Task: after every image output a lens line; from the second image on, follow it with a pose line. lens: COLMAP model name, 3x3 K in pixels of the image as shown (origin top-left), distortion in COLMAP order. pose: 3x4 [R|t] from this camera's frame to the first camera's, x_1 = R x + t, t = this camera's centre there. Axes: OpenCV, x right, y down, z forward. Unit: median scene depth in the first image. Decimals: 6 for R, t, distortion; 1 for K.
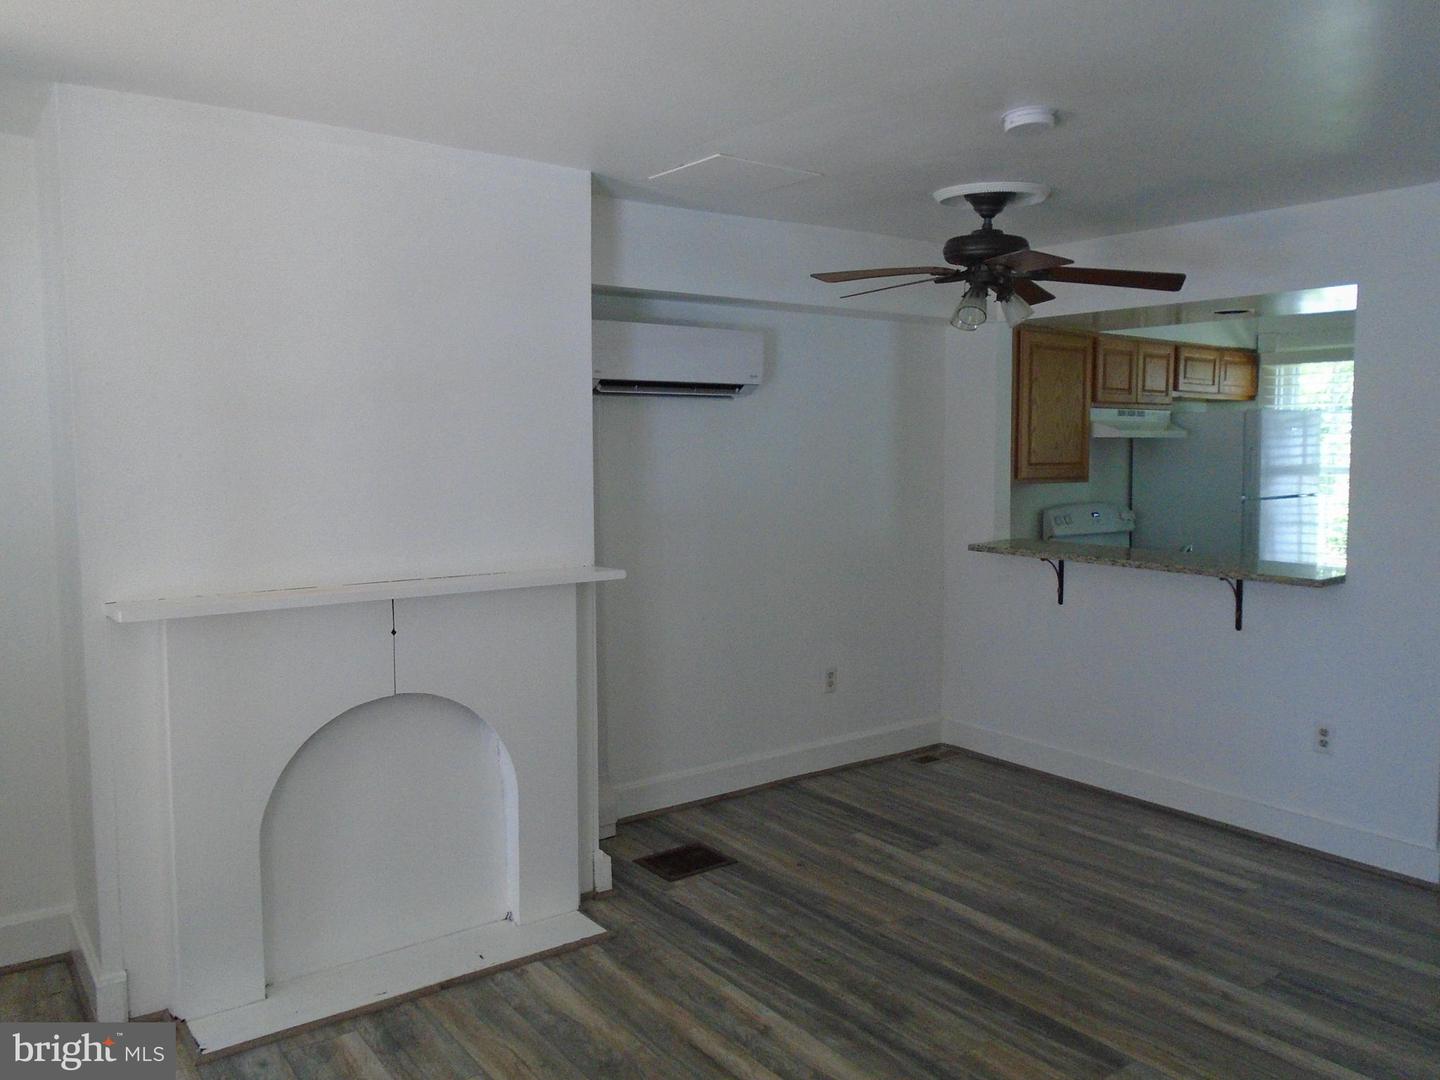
lens RADIAL K [[1095.4, 0, 719.9], [0, 1095.4, 542.7], [0, 0, 1]] dist [-0.007895, 0.001380]
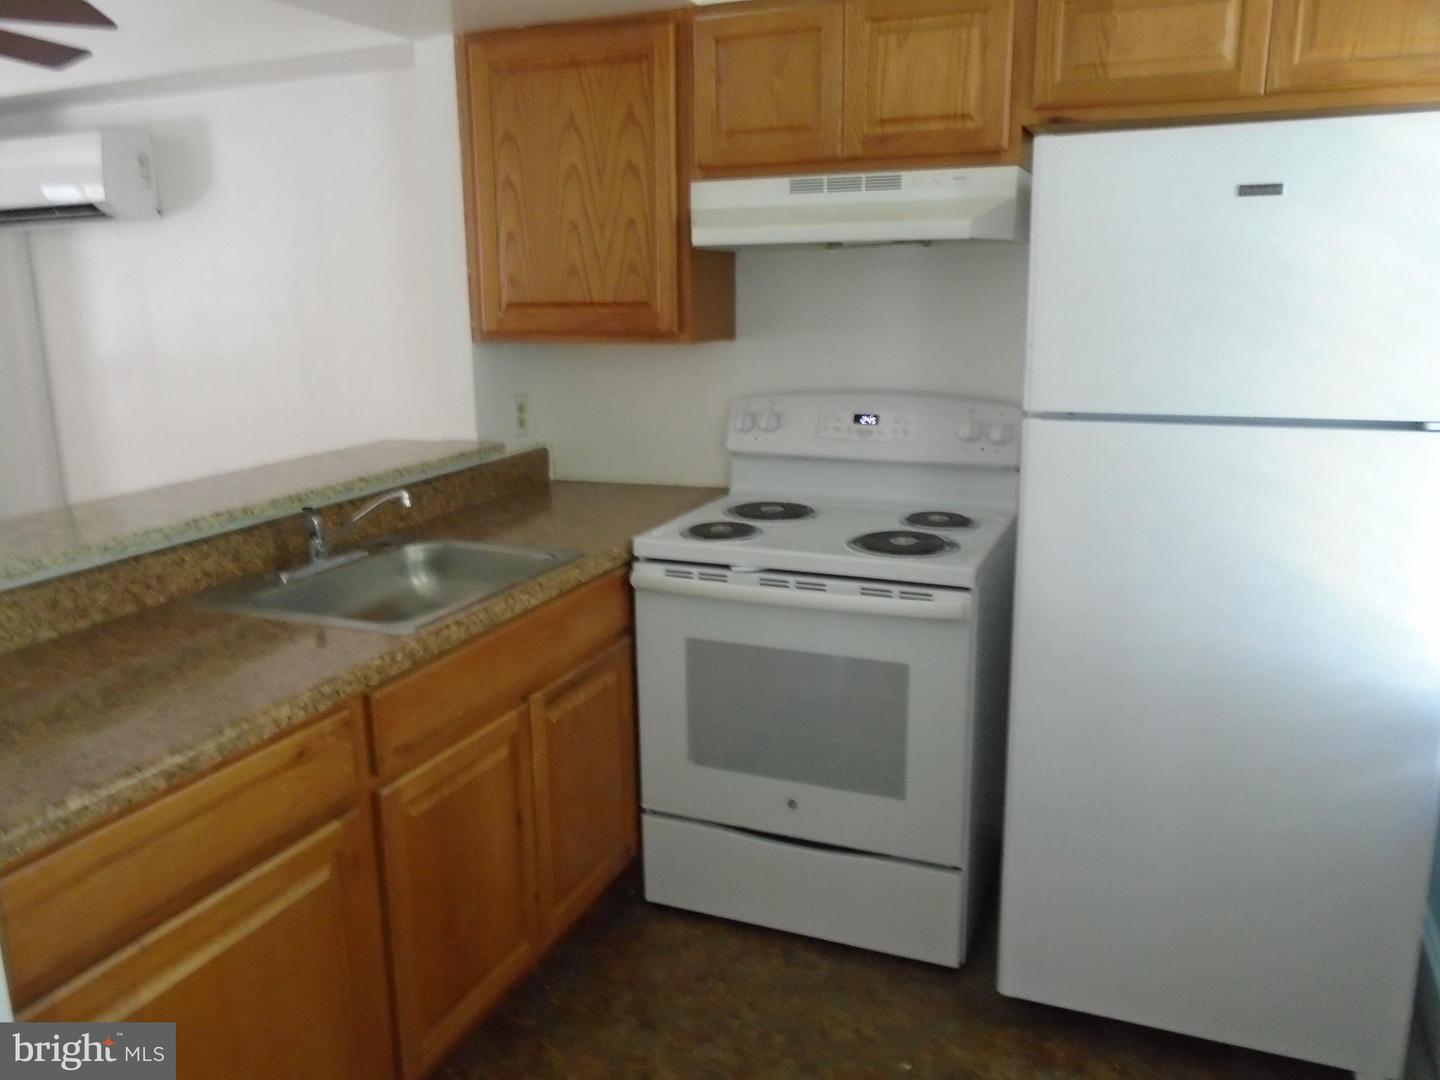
lens RADIAL K [[1095.4, 0, 720.4], [0, 1095.4, 539.4], [0, 0, 1]] dist [-0.007895, 0.001380]
pose [[0.508542, 0.181303, -0.841733, 1.061094], [-0.075660, 0.983208, 0.166065, -0.073480], [0.857707, -0.020766, 0.513720, 1.080059]]
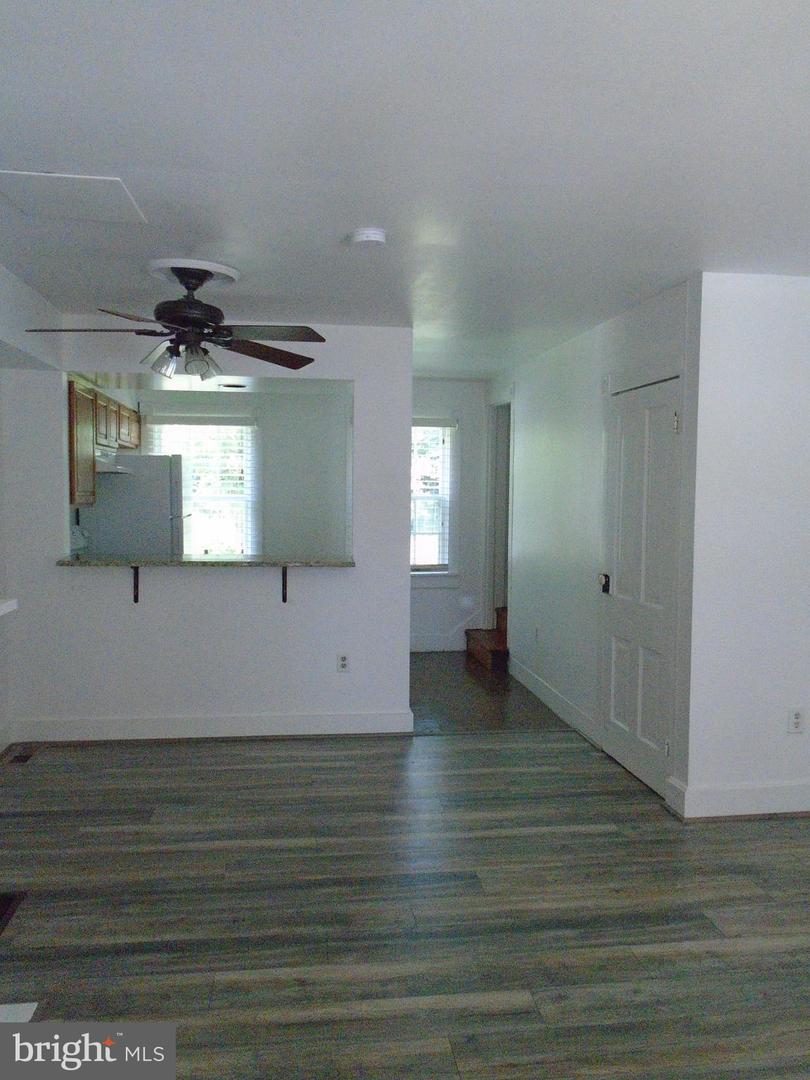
lens RADIAL K [[821.5, 0, 403.7], [0, 821.5, 541.0], [0, 0, 1]] dist [-0.007895, 0.001380]
pose [[0.492404, -0.046994, 0.869097, -0.426530], [0.065623, 0.997704, 0.016768, -0.011563], [-0.867889, 0.048776, 0.494357, 0.319199]]
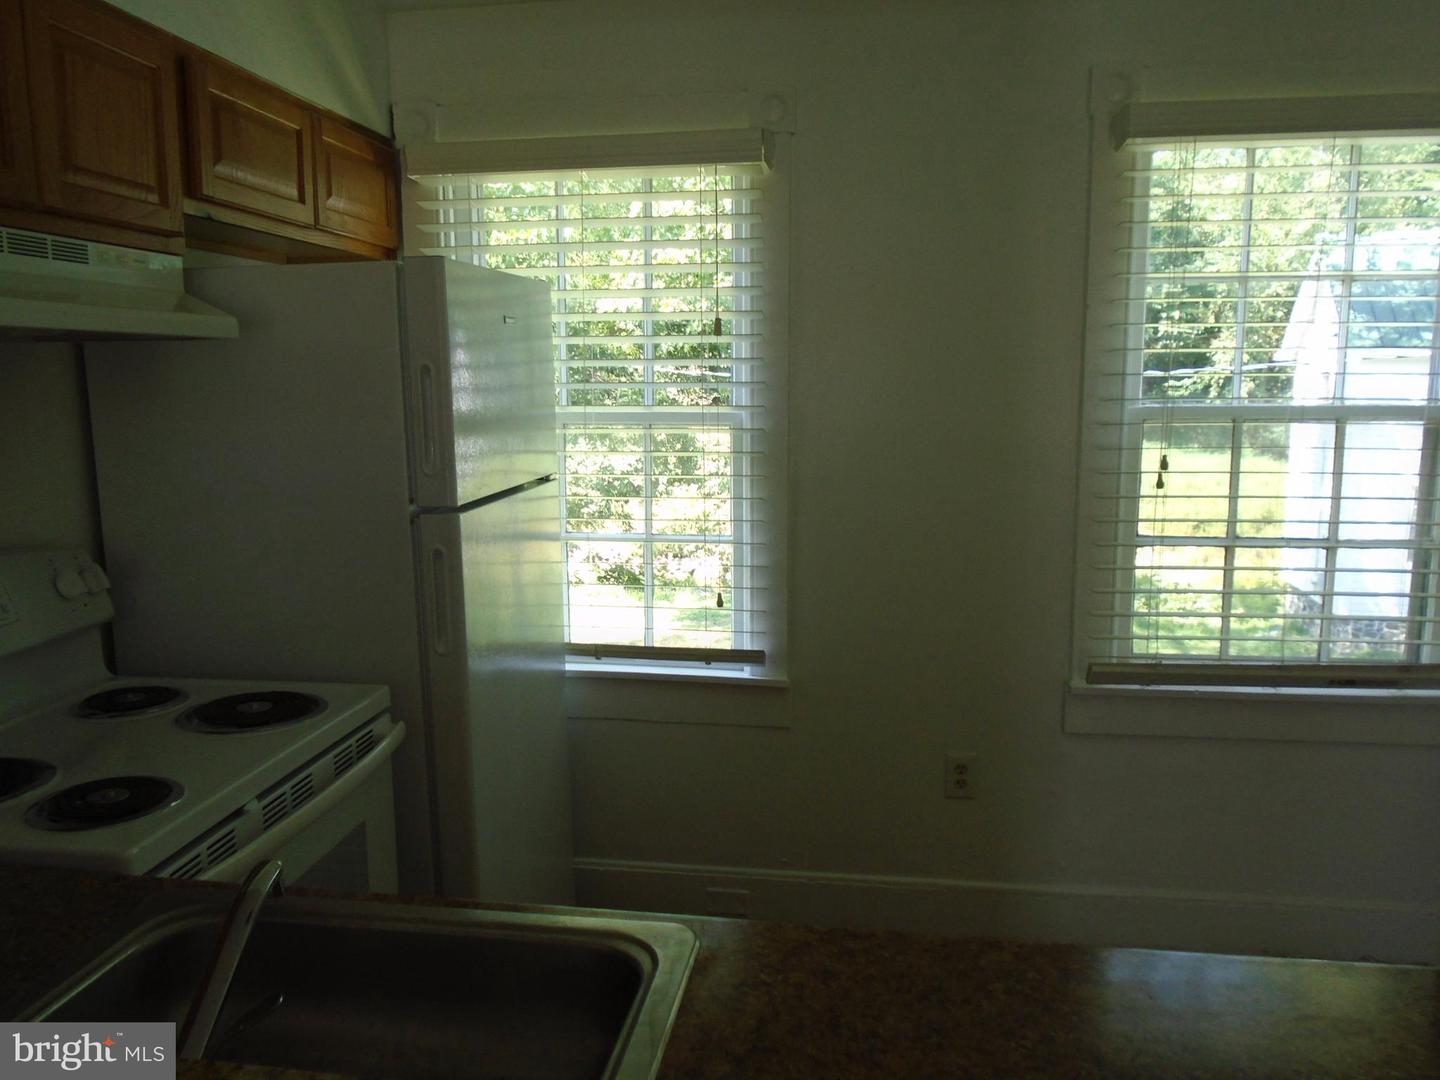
lens RADIAL K [[1095.4, 0, 718.2], [0, 1095.4, 543.8], [0, 0, 1]] dist [-0.007895, 0.001380]
pose [[0.713503, -0.113715, 0.691362, 0.437225], [0.070042, 0.993375, 0.091106, -0.080341], [-0.697142, -0.016580, 0.716741, 0.981331]]
